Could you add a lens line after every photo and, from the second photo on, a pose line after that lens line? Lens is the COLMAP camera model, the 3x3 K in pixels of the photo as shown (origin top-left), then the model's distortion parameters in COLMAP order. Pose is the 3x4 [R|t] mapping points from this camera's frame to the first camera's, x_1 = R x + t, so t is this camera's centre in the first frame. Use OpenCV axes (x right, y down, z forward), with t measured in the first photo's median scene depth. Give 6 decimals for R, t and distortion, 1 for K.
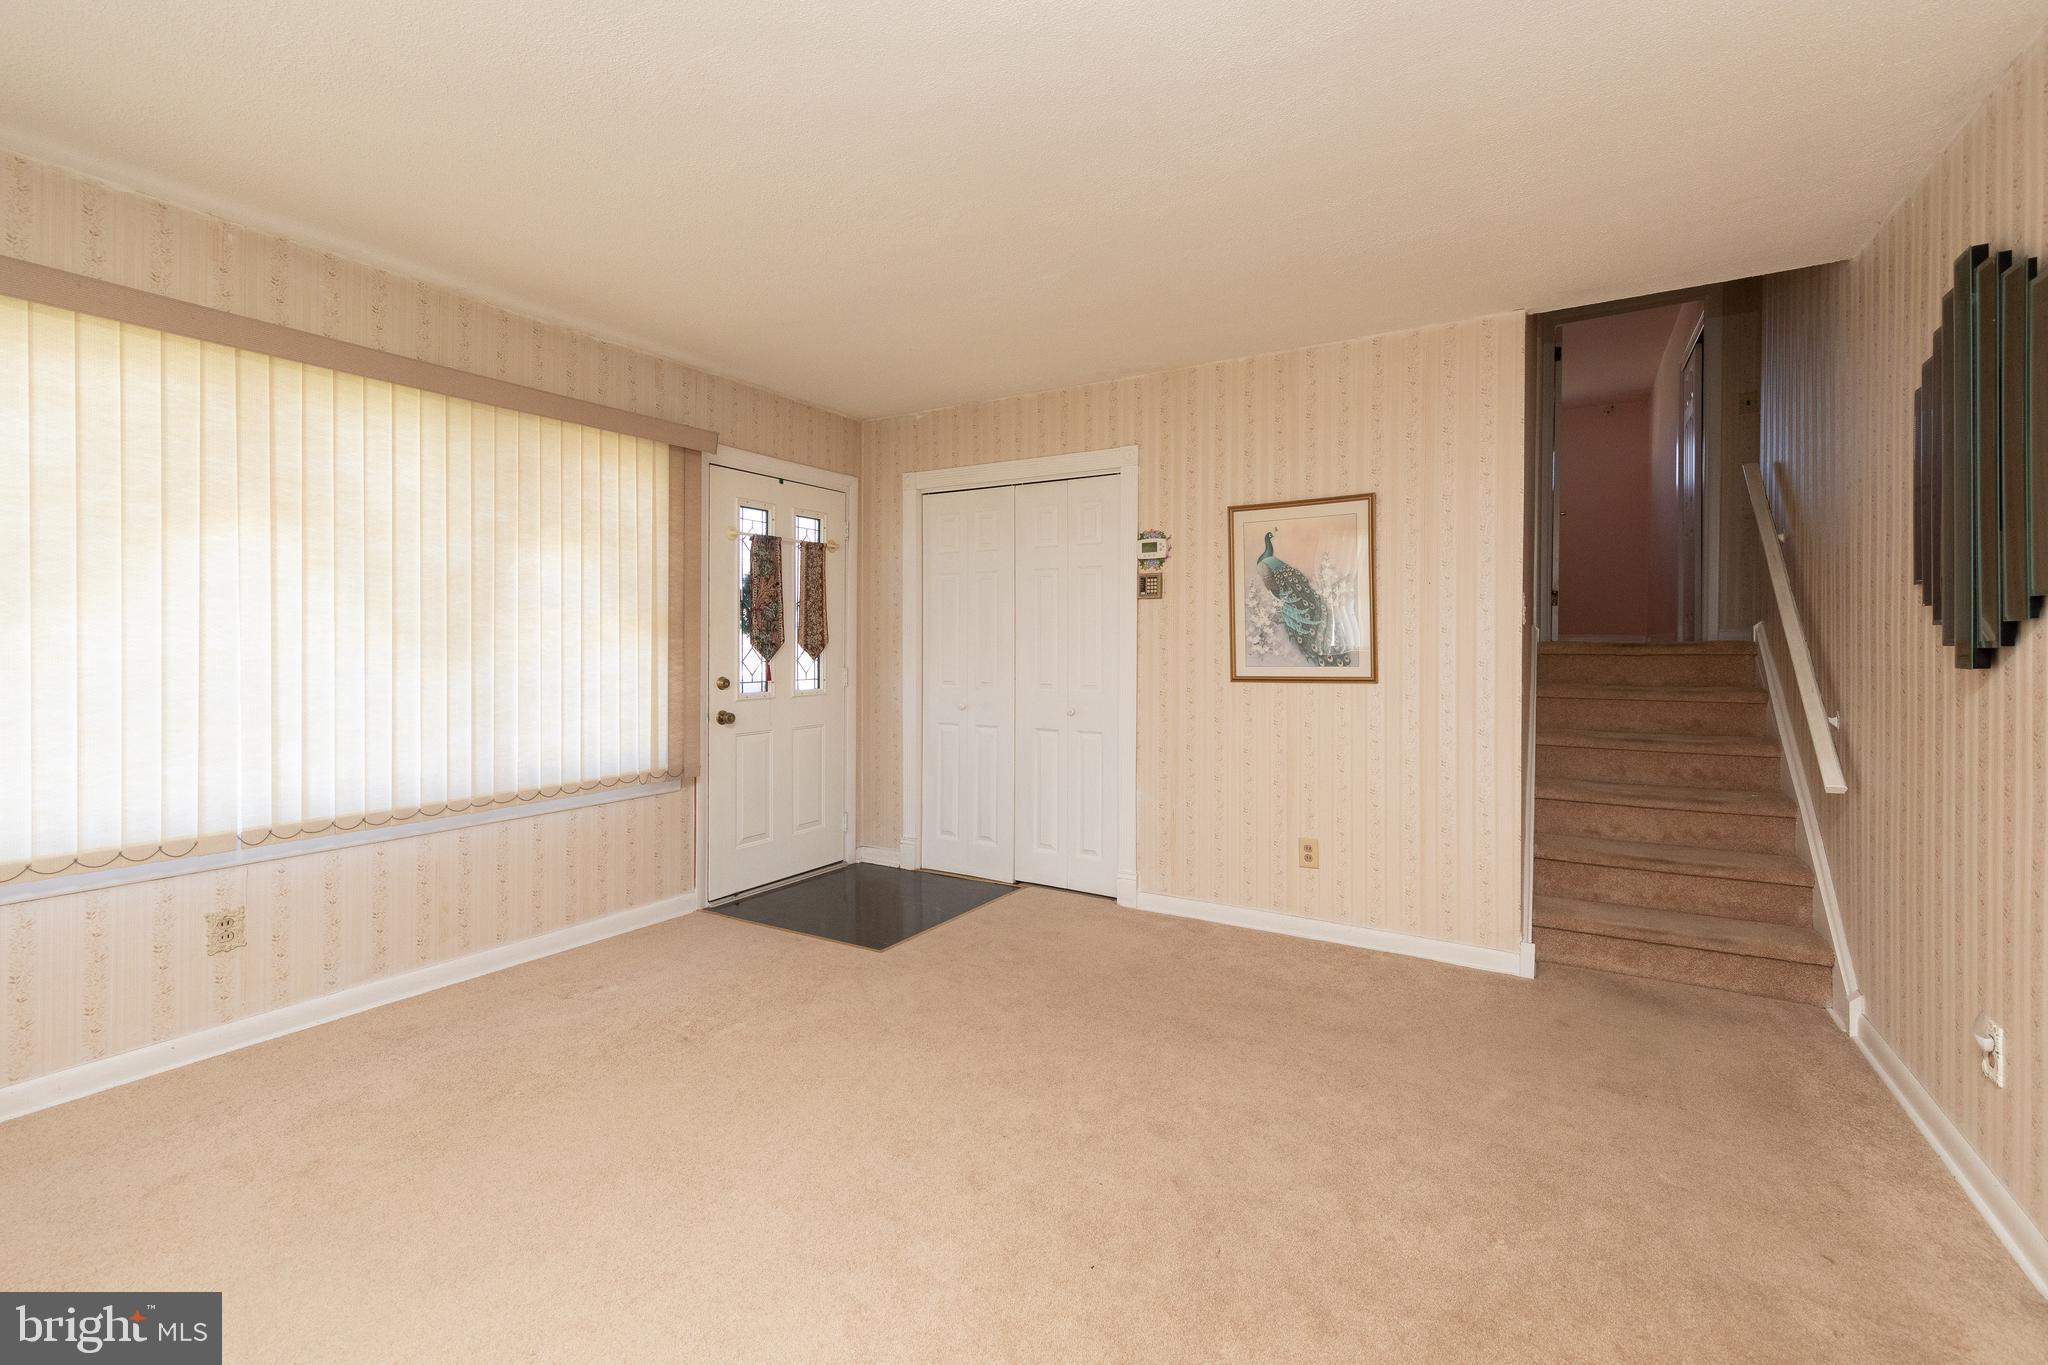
lens RADIAL K [[875.8, 0, 1022.1], [0, 875.8, 647.0], [0, 0, 1]] dist [0.003228, 0.000991]
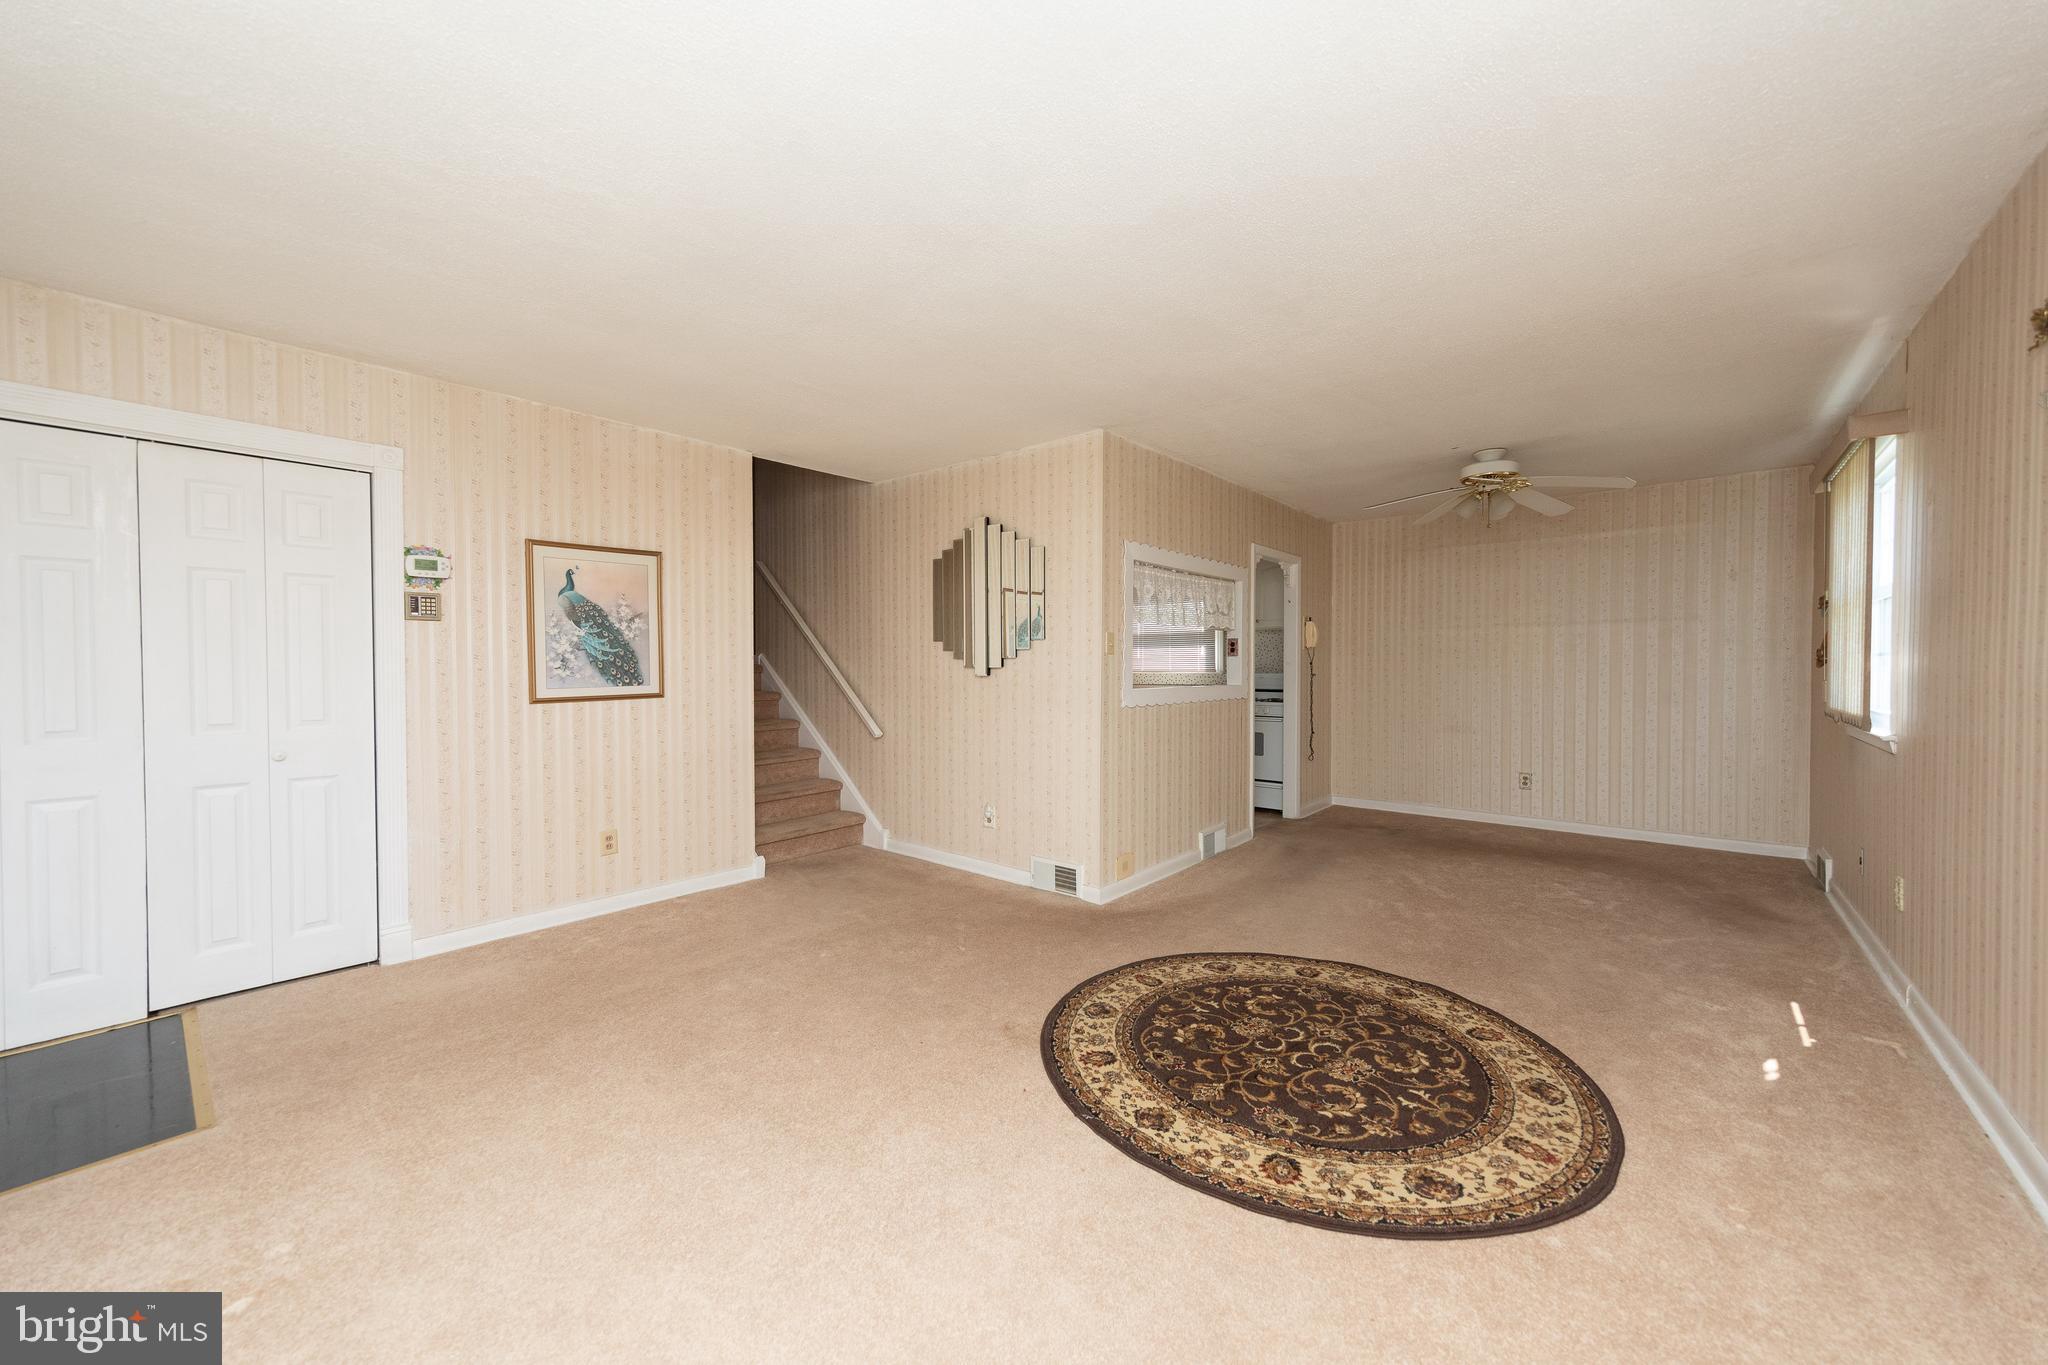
lens RADIAL K [[753.7, 0, 1032.6], [0, 753.7, 677.9], [0, 0, 1]] dist [0.010839, -0.000220]
pose [[0.158714, -0.020306, 0.987116, -0.588895], [0.007479, 0.999785, 0.019364, -0.005327], [-0.987296, 0.004309, 0.158832, 0.257251]]
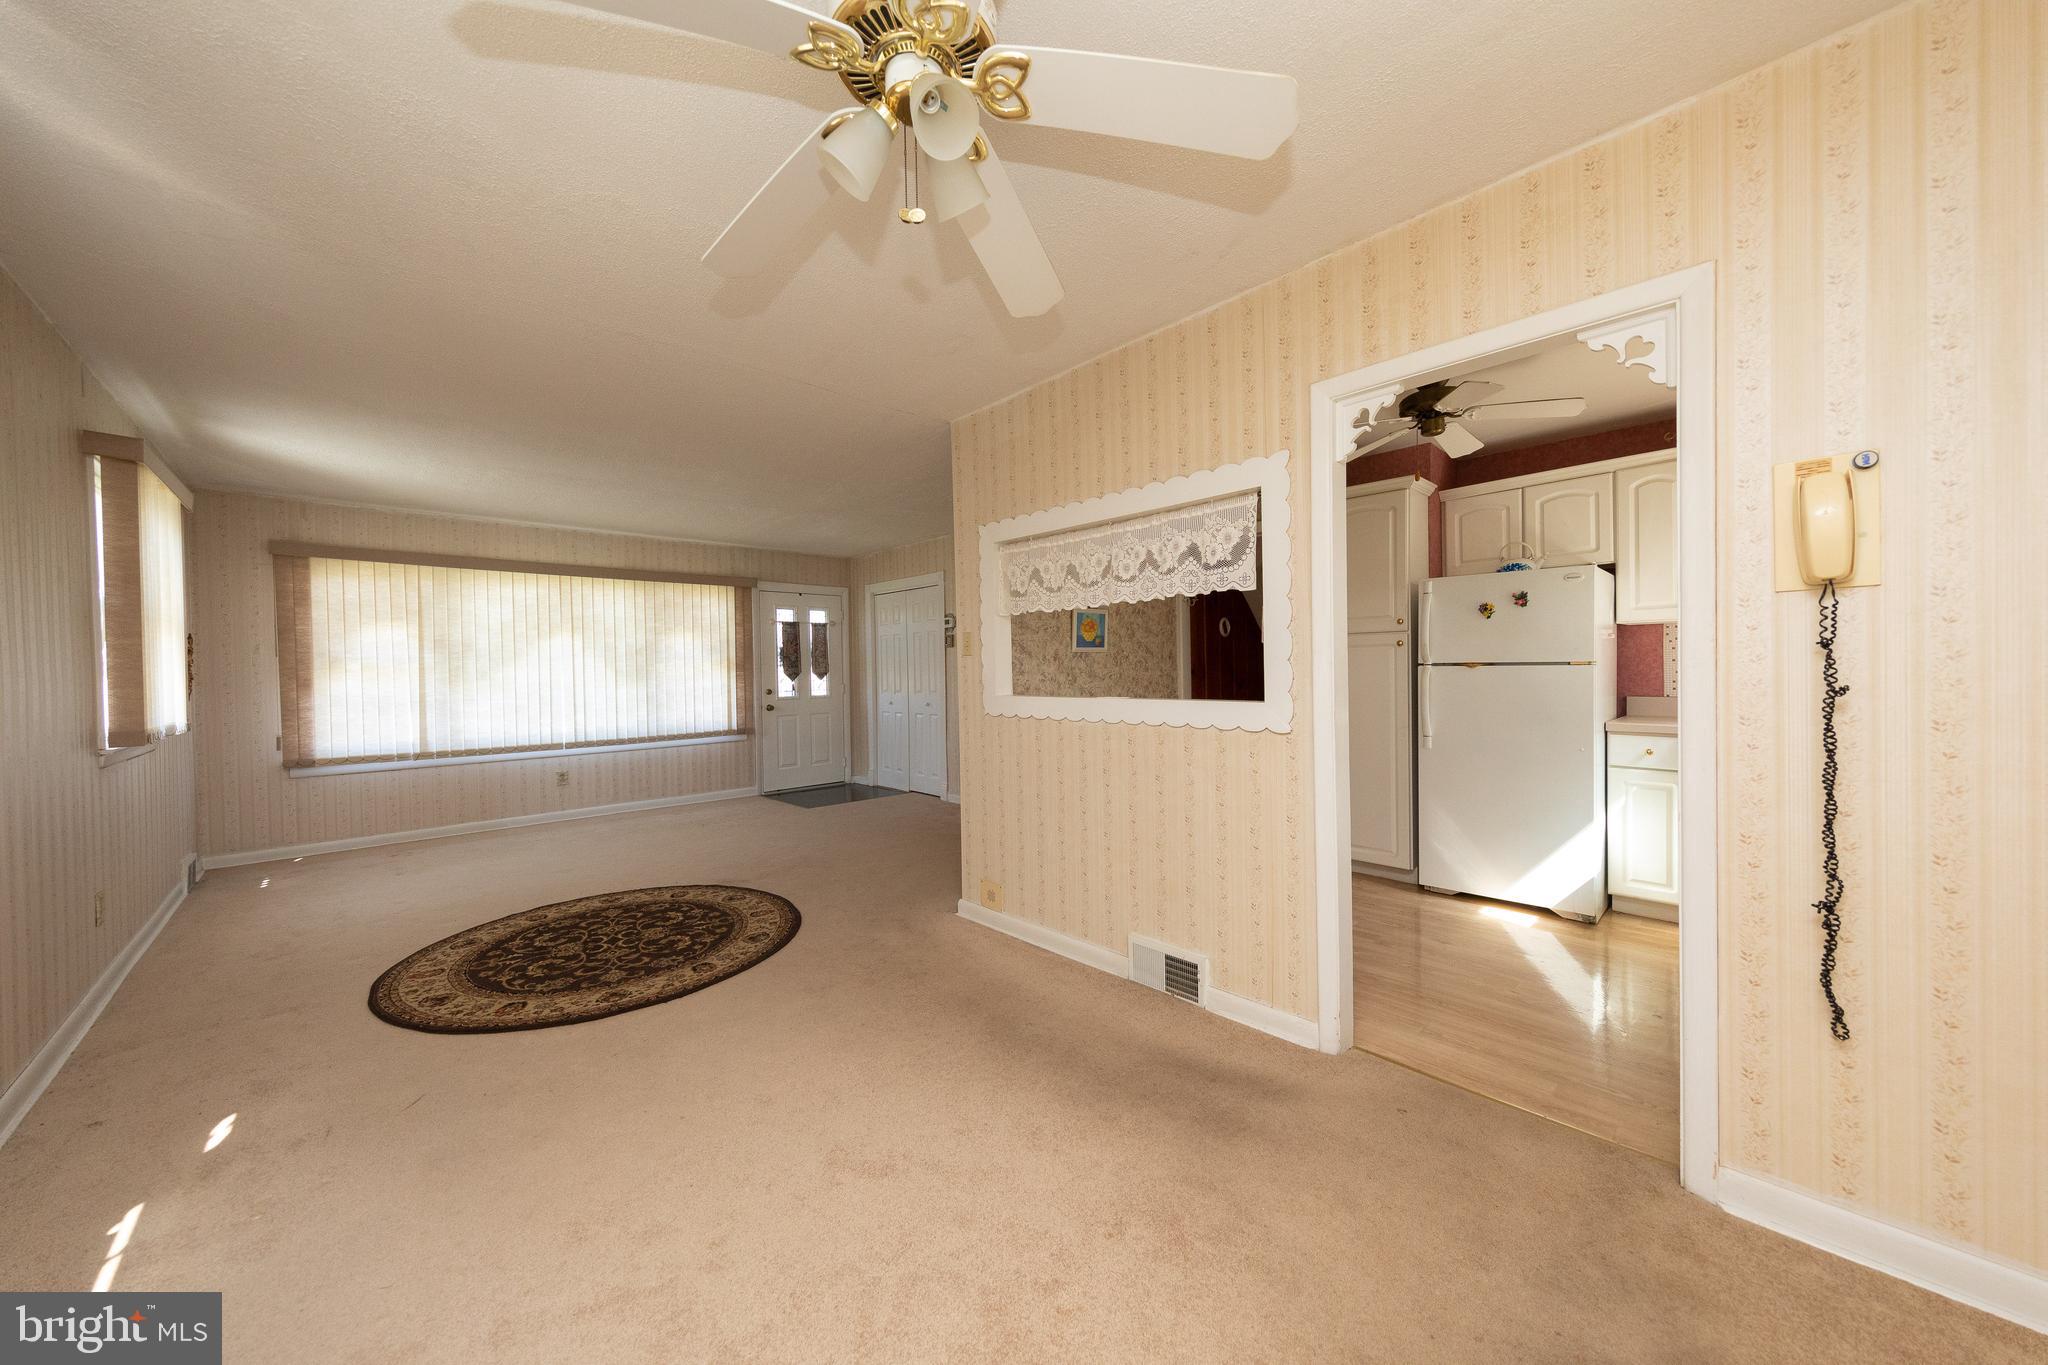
lens RADIAL K [[708.9, 0, 1030.1], [0, 708.9, 675.6], [0, 0, 1]] dist [0.000715, 0.000068]
pose [[0.964701, -0.017203, -0.262787, 0.812006], [0.019082, 0.999807, 0.004602, 0.006352], [0.262657, -0.009454, 0.964843, -0.565248]]
